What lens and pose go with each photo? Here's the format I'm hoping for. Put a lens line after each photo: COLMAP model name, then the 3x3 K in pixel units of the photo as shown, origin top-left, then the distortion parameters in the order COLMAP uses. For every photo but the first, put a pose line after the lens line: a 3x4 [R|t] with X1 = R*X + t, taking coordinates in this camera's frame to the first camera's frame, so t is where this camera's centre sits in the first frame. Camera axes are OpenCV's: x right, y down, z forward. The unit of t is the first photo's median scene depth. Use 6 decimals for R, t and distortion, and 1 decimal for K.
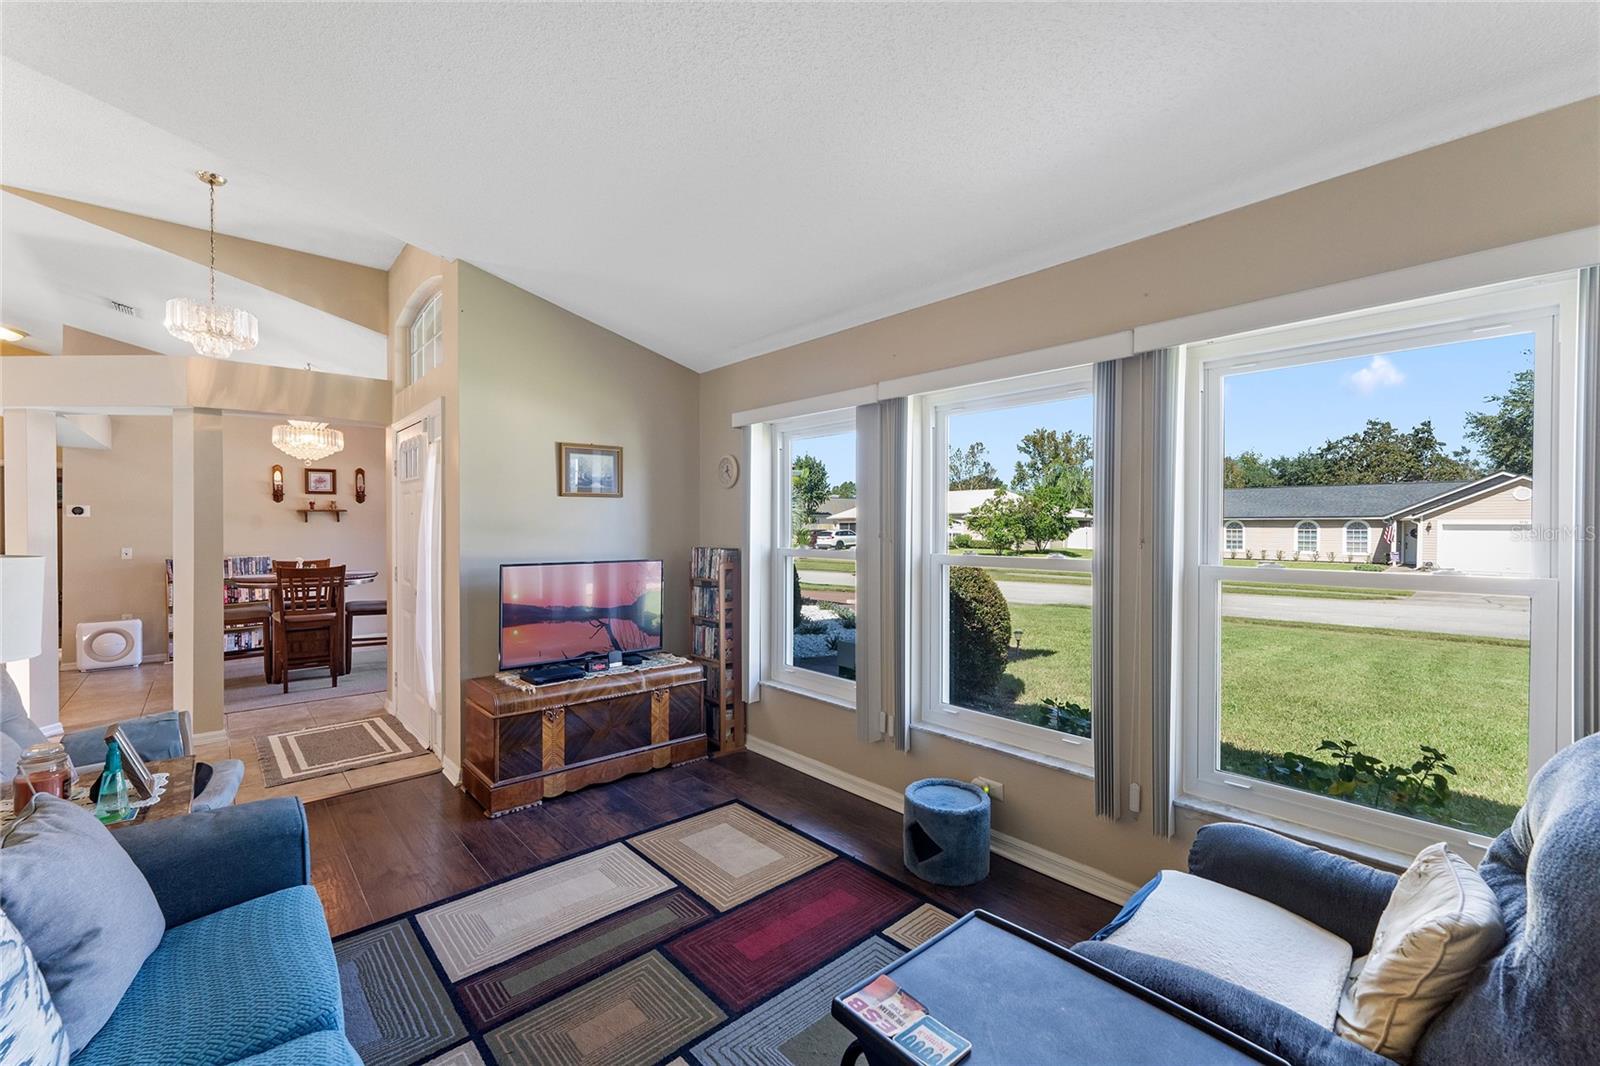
lens RADIAL K [[665.3, 0, 796.4], [0, 665.3, 532.0], [0, 0, 1]] dist [0.001839, 0.000184]
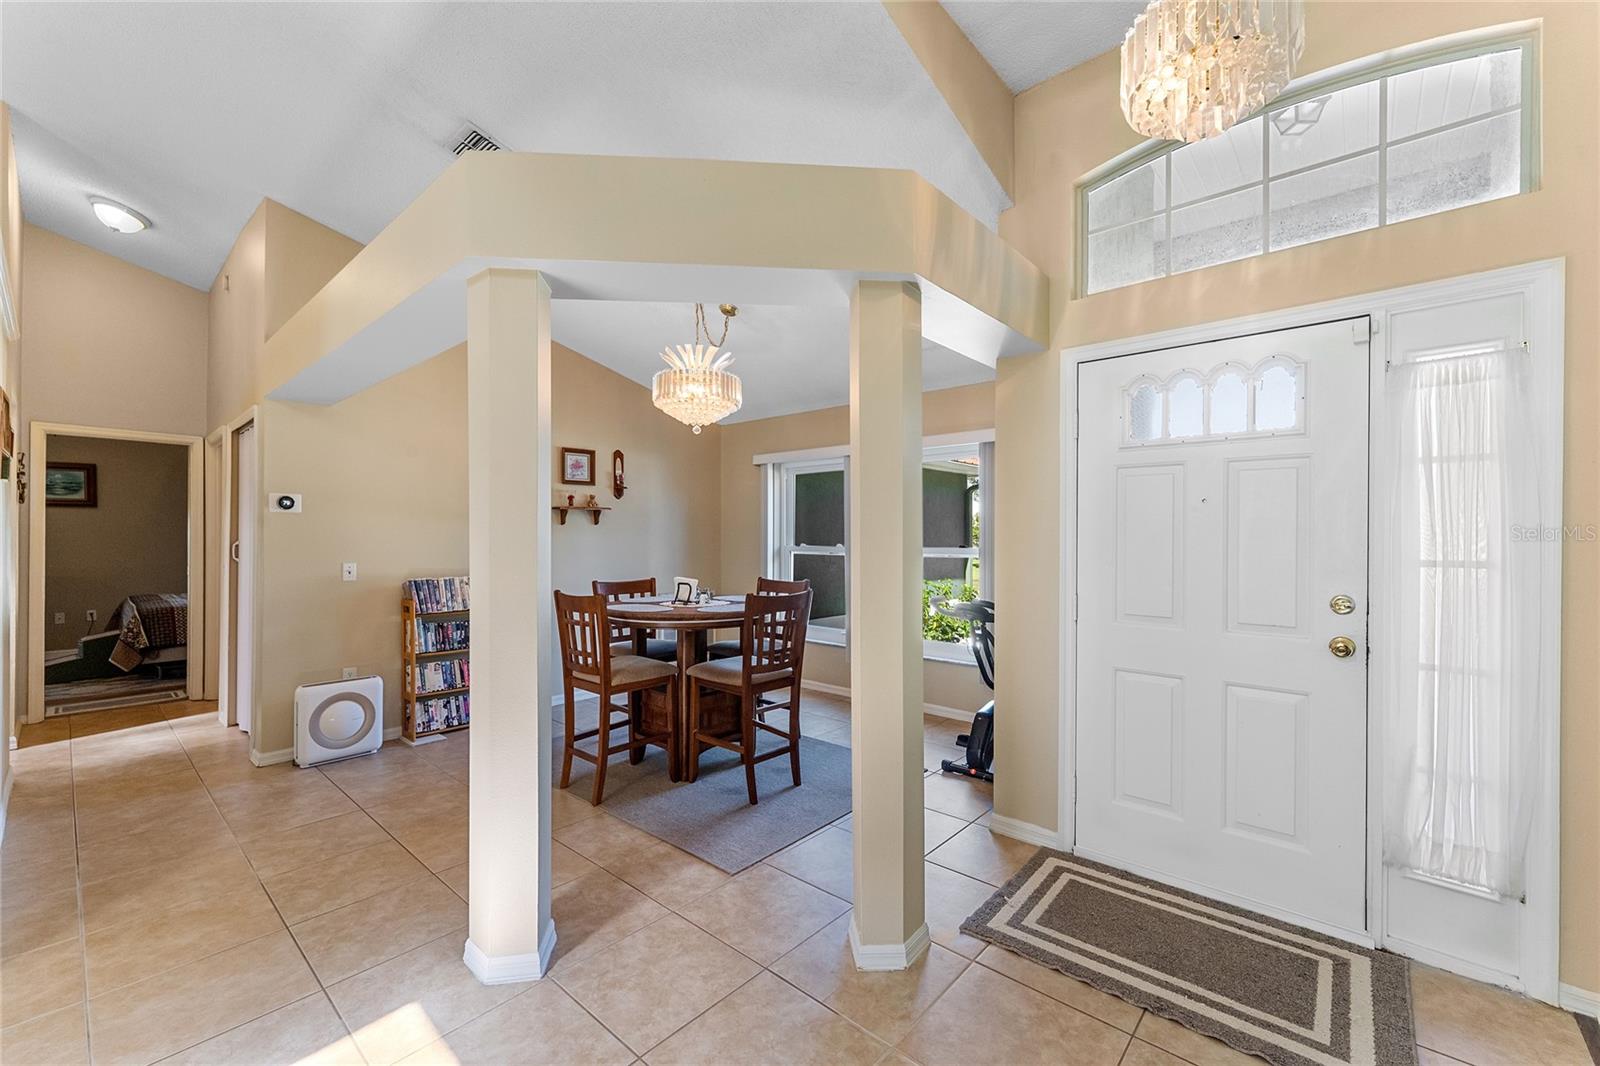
lens RADIAL K [[665.3, 0, 803.0], [0, 665.3, 537.3], [0, 0, 1]] dist [0.001839, 0.000184]
pose [[0.993432, 0.002606, 0.114392, -0.558573], [-0.001666, 0.999964, -0.008308, 0.003903], [-0.114410, 0.008063, 0.993401, 0.278174]]
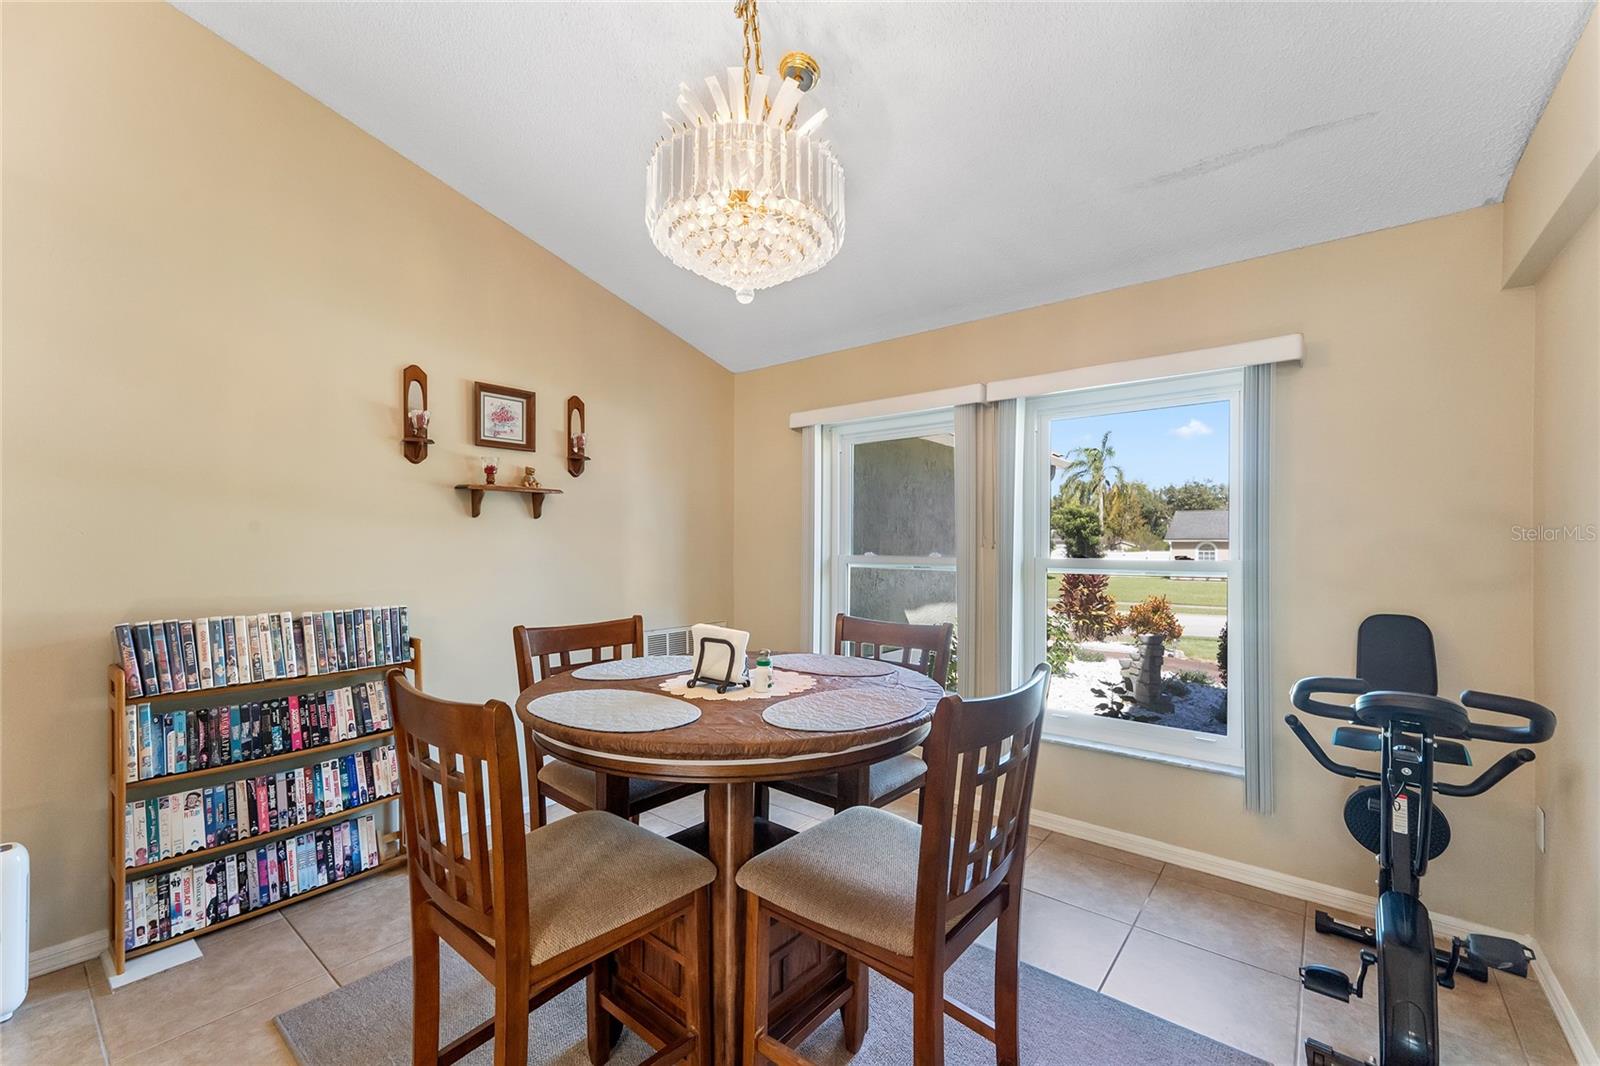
lens RADIAL K [[665.3, 0, 796.3], [0, 665.3, 540.6], [0, 0, 1]] dist [0.001839, 0.000184]
pose [[0.988270, 0.007860, 0.152516, -0.598516], [-0.005308, 0.999839, -0.017131, 0.005324], [-0.152626, 0.016121, 0.988152, 0.570119]]
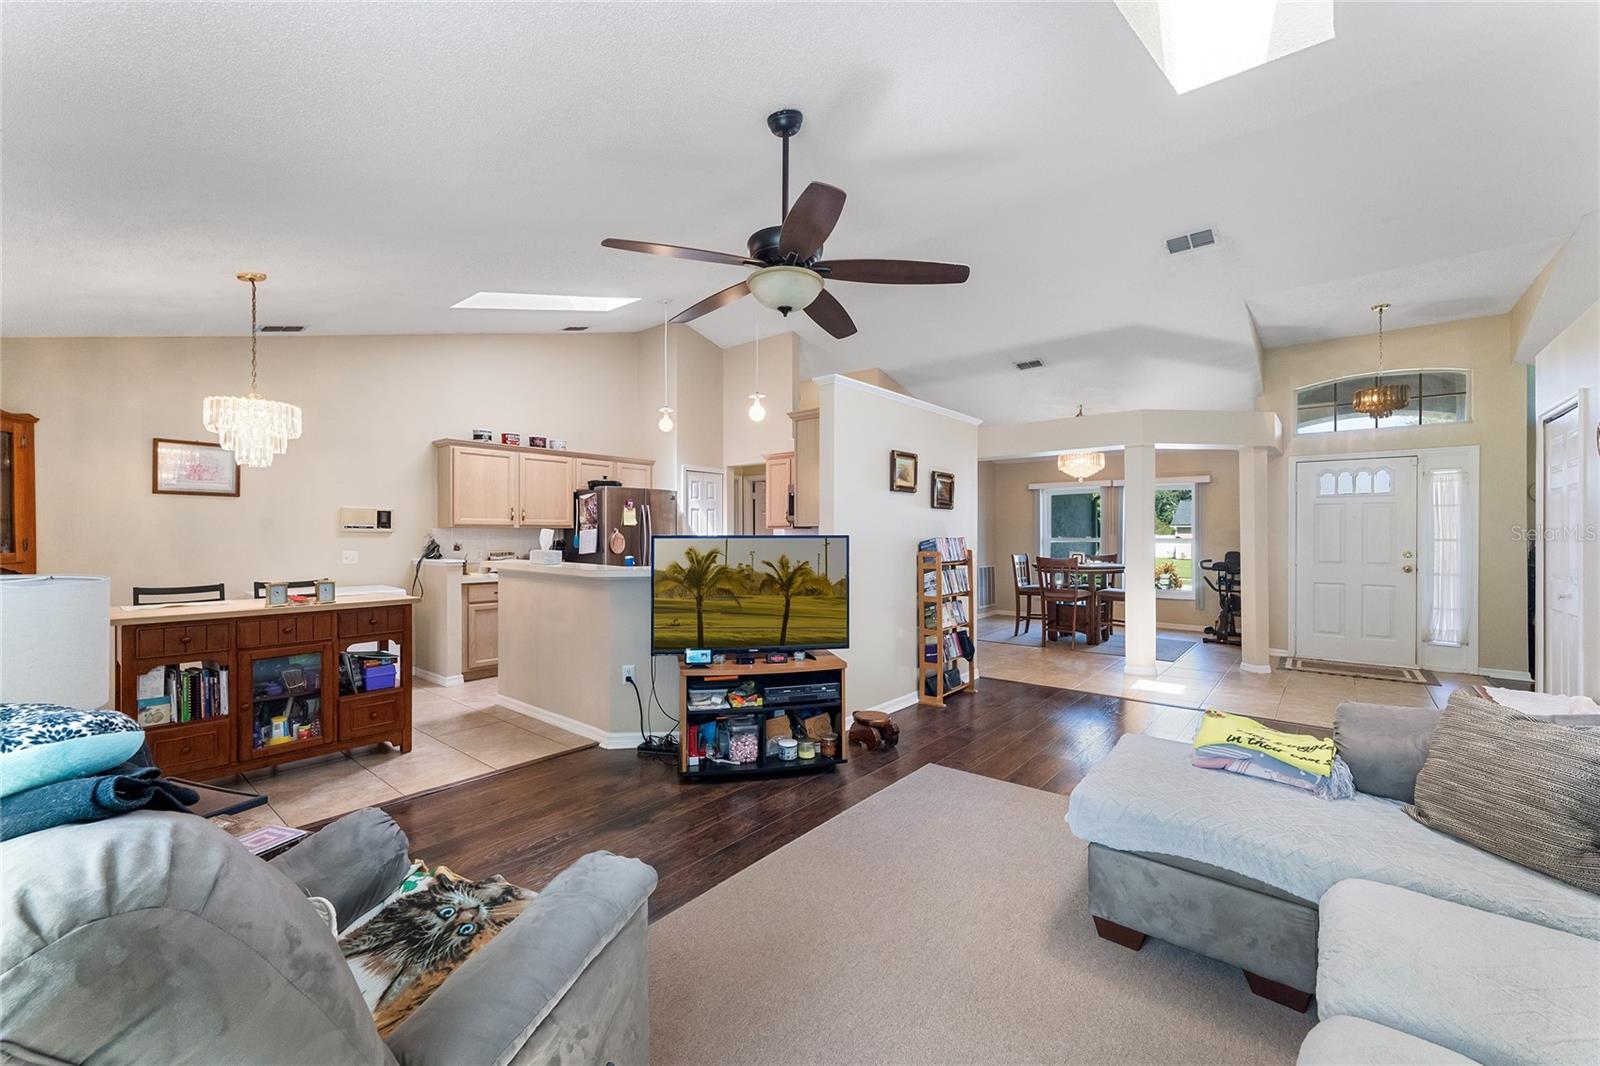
lens RADIAL K [[665.3, 0, 798.8], [0, 665.3, 535.3], [0, 0, 1]] dist [0.001839, 0.000184]
pose [[0.988825, -0.001714, 0.149070, -1.188815], [0.002597, 0.999980, -0.005732, 0.009002], [-0.149058, 0.006056, 0.988810, -0.186472]]
